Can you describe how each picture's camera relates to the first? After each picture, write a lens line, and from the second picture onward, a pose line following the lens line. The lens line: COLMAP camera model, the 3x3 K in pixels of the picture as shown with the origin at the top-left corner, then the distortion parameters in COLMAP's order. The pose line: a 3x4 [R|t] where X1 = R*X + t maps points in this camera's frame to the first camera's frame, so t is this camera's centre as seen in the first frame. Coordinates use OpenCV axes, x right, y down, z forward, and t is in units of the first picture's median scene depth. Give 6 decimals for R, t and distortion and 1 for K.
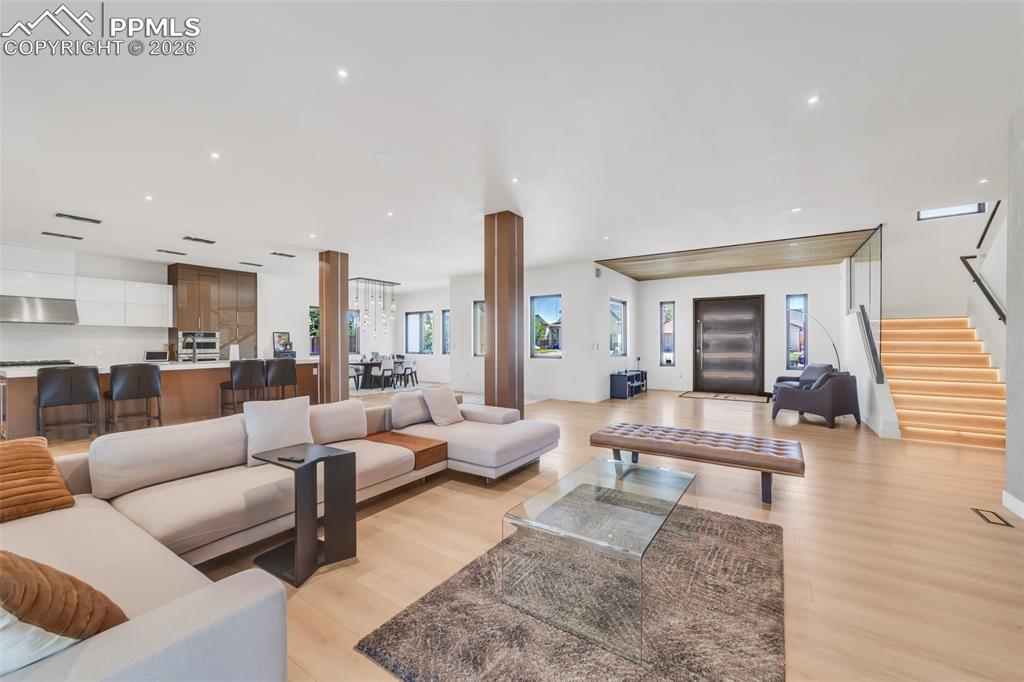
lens RADIAL K [[400.0, 0, 510.7], [0, 400.0, 342.9], [0, 0, 1]] dist [-0.002110, 0.000084]
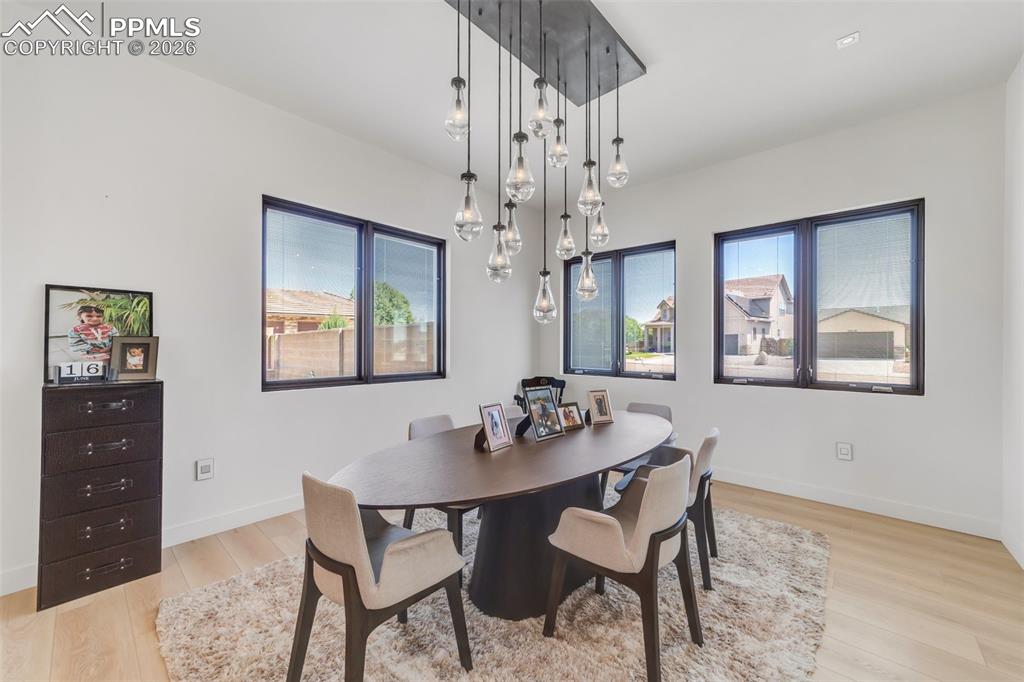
lens RADIAL K [[400.0, 0, 514.9], [0, 400.0, 341.2], [0, 0, 1]] dist [-0.002110, 0.000084]
pose [[0.990954, 0.006653, -0.134036, -0.326927], [-0.007661, 0.999946, -0.007012, 0.000953], [0.133982, 0.007975, 0.990952, 0.808949]]
